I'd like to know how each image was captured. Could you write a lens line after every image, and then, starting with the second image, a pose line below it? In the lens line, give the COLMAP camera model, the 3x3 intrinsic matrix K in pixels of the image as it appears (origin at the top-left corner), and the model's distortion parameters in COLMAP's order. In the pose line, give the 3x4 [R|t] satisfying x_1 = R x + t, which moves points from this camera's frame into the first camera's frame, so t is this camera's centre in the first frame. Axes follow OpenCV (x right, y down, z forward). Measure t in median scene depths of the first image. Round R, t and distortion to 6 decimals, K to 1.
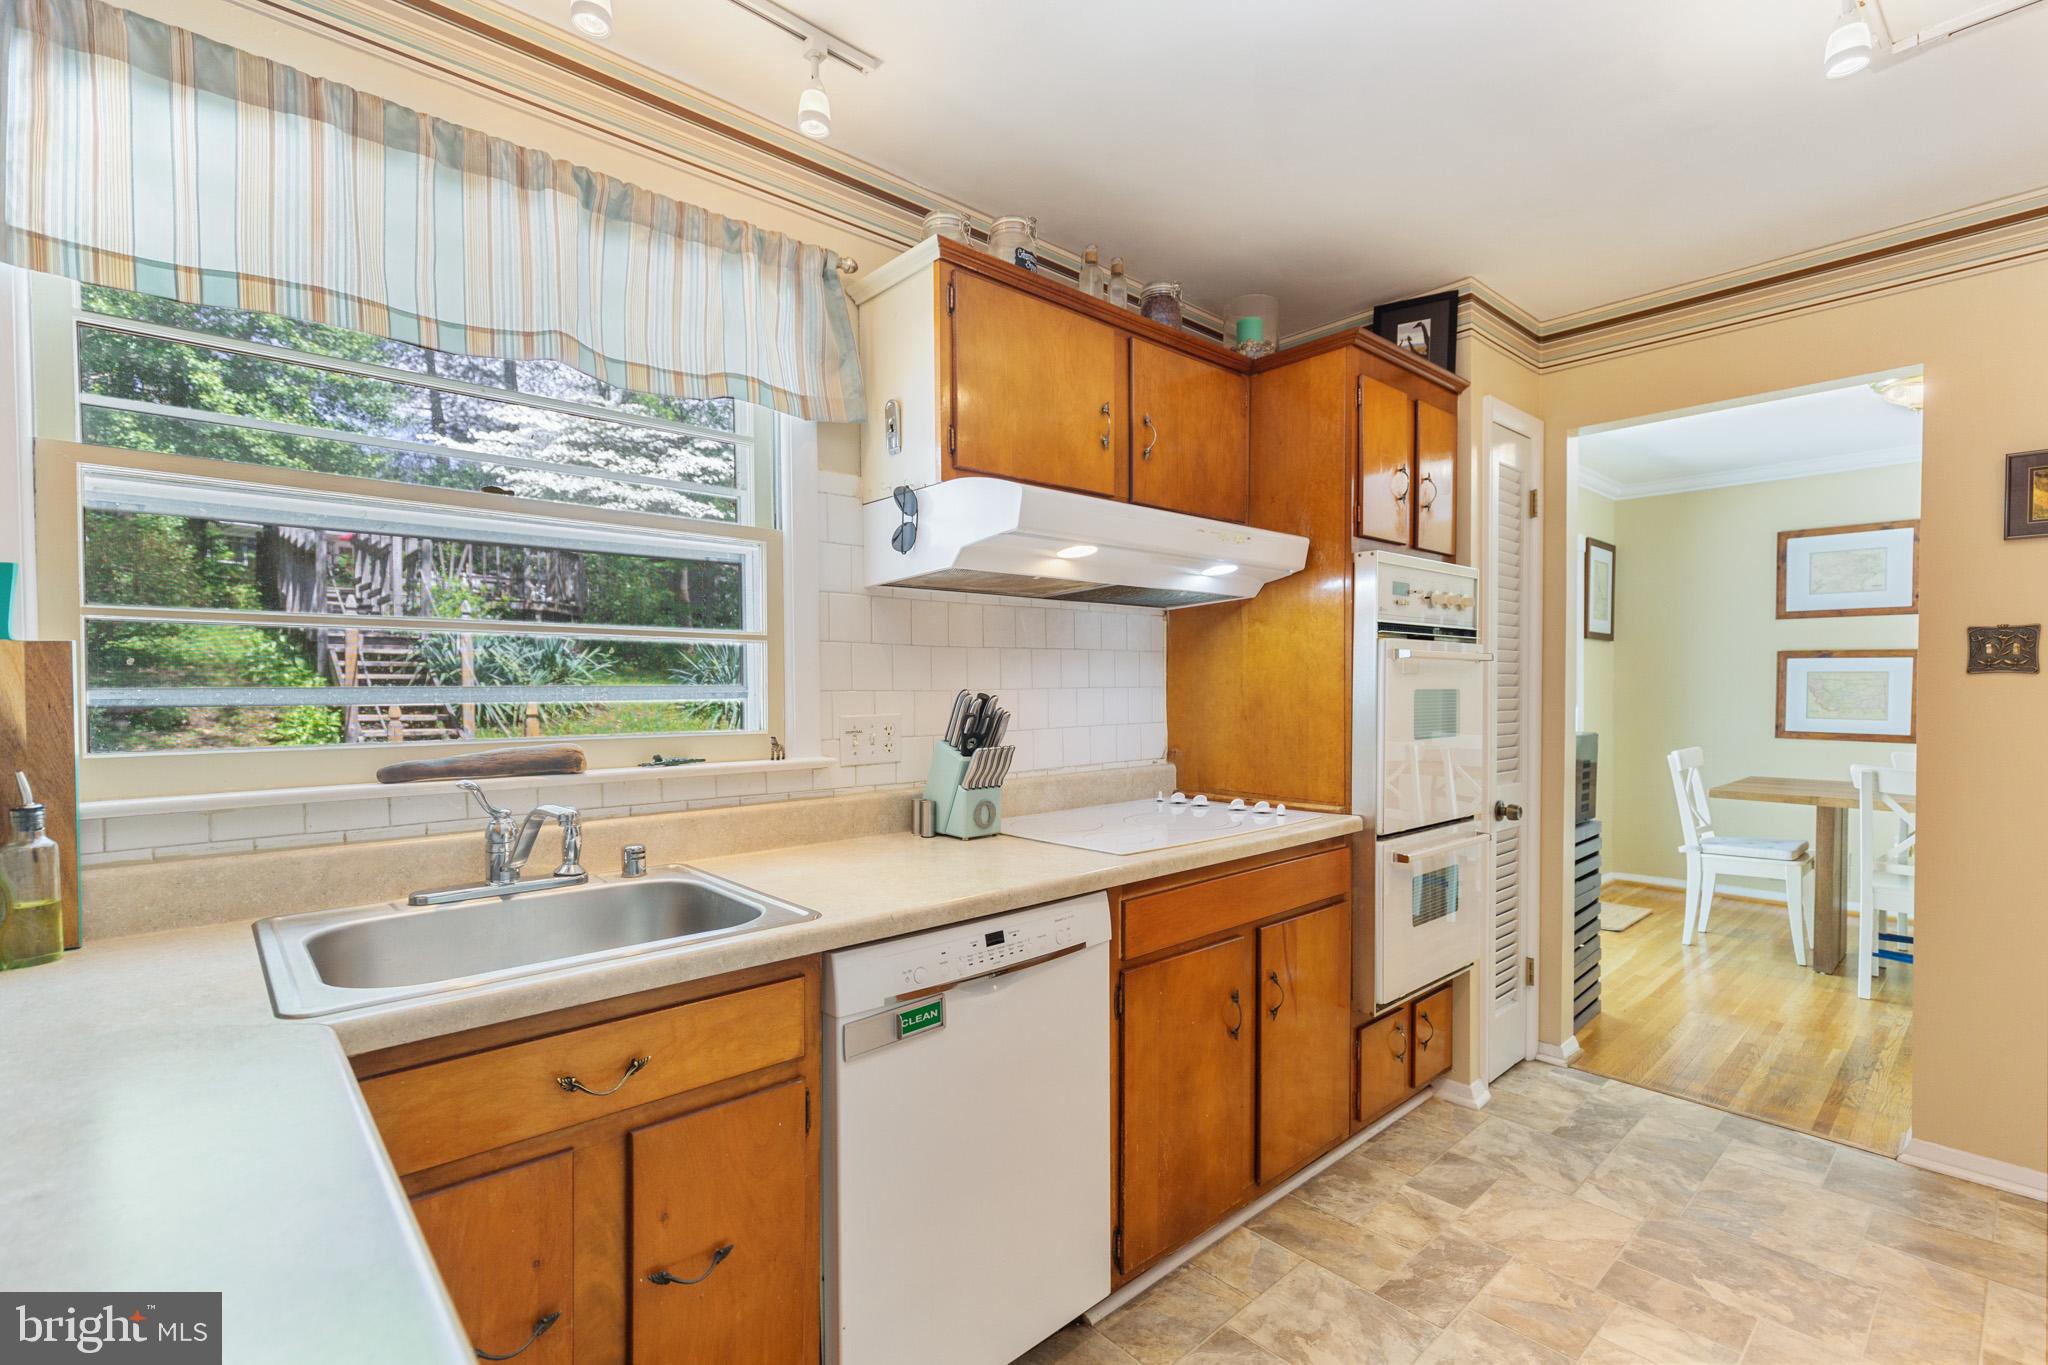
lens RADIAL K [[914.9, 0, 974.9], [0, 914.9, 702.1], [0, 0, 1]] dist [0.008204, 0.000263]
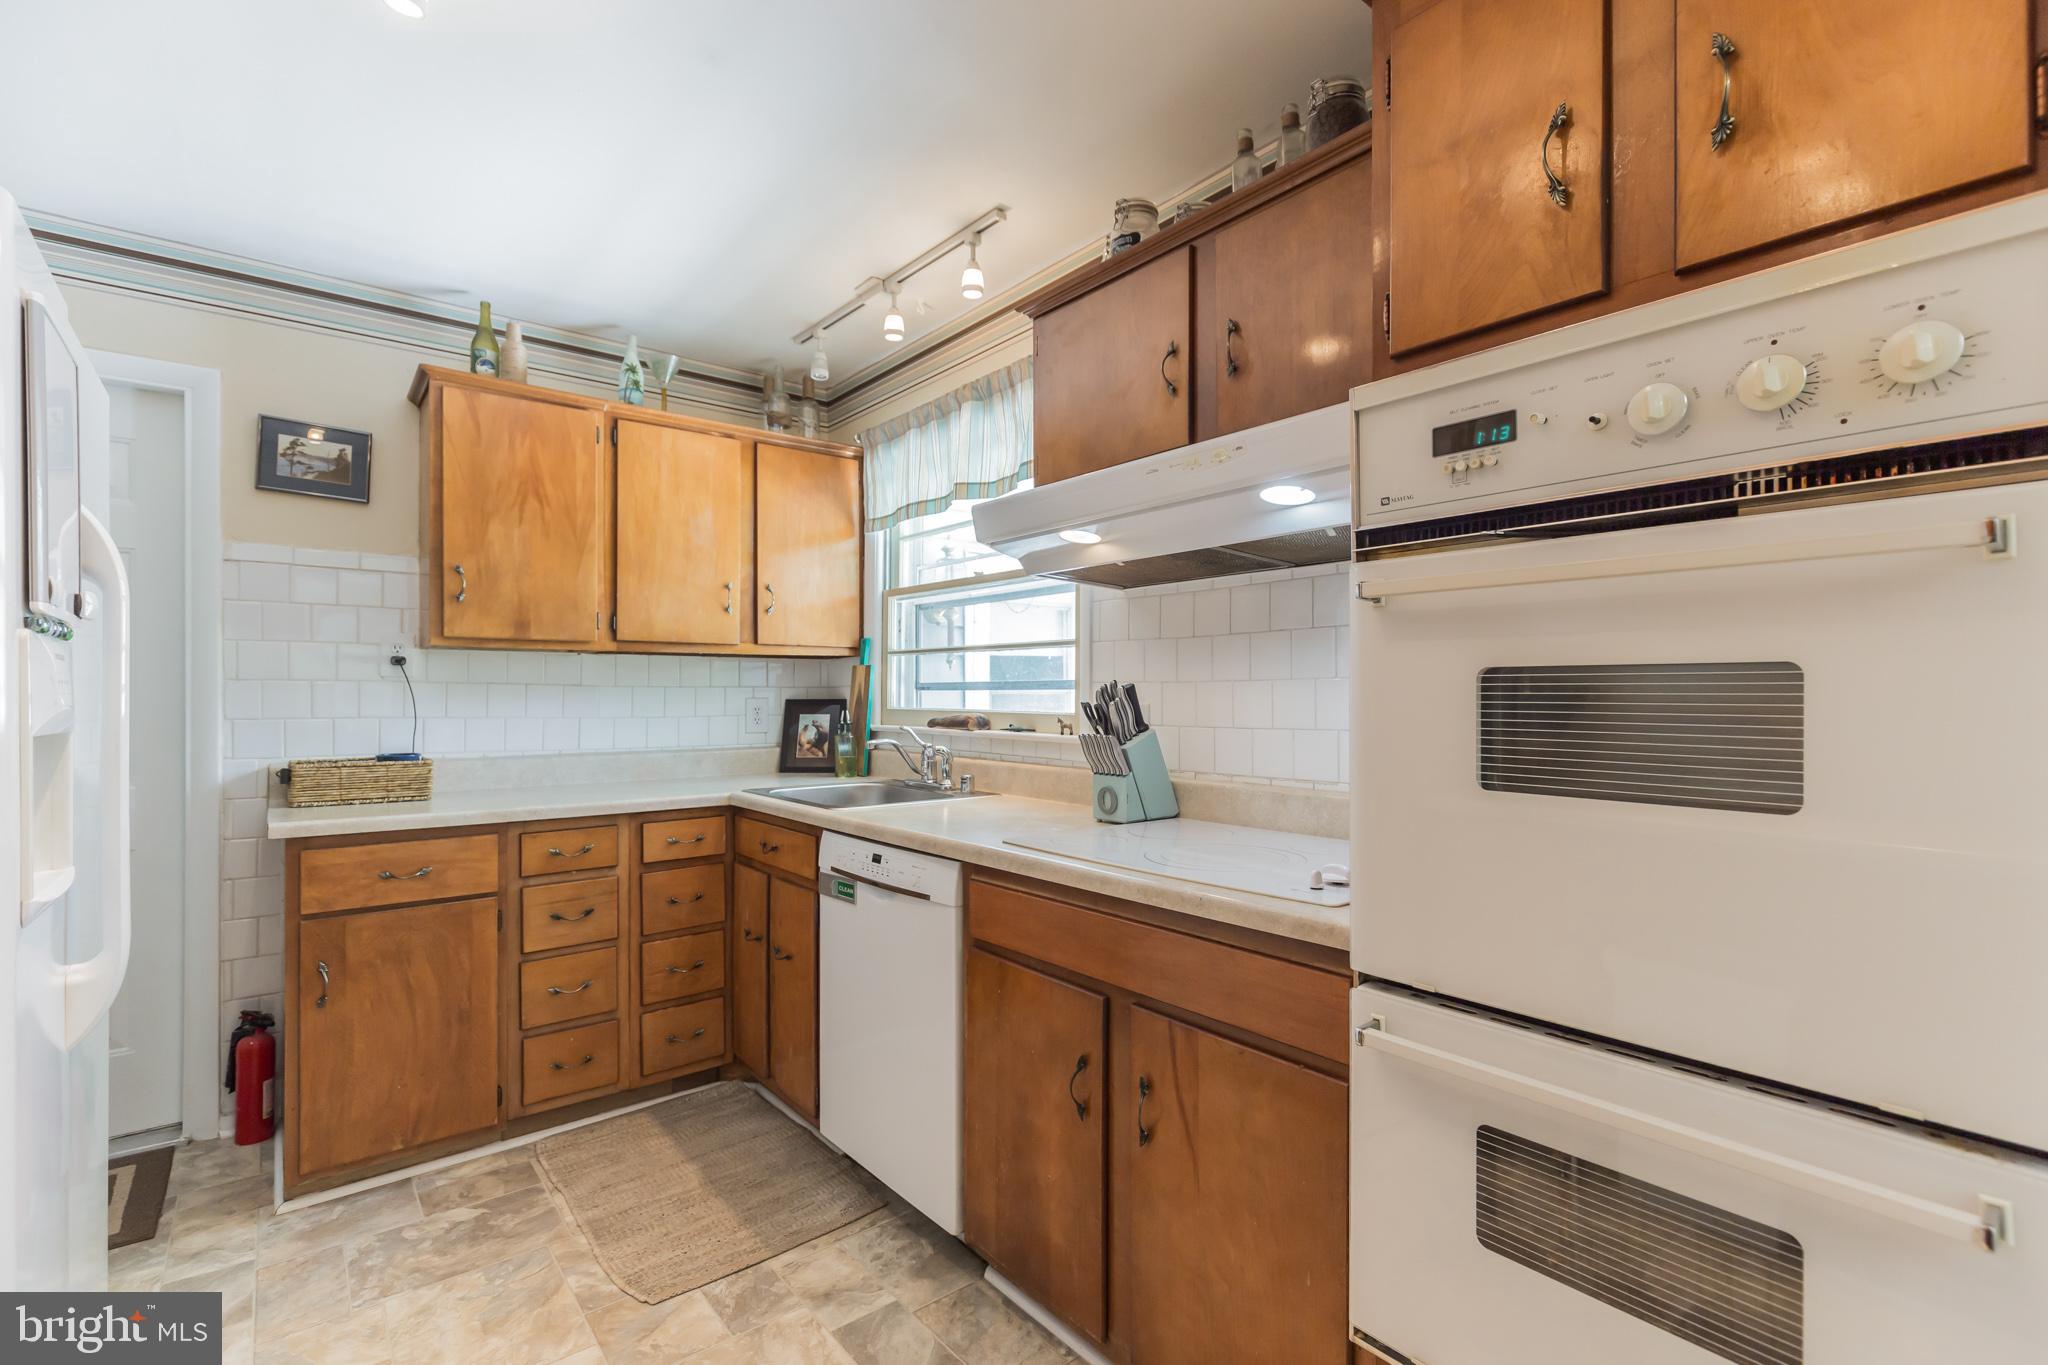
lens RADIAL K [[930.9, 0, 1030.3], [0, 930.9, 690.5], [0, 0, 1]] dist [0.005048, 0.000762]
pose [[-0.026414, -0.004376, -0.999641, 1.381410], [-0.020438, 0.999784, -0.003837, 0.005323], [0.999442, 0.020329, -0.026498, 1.228596]]
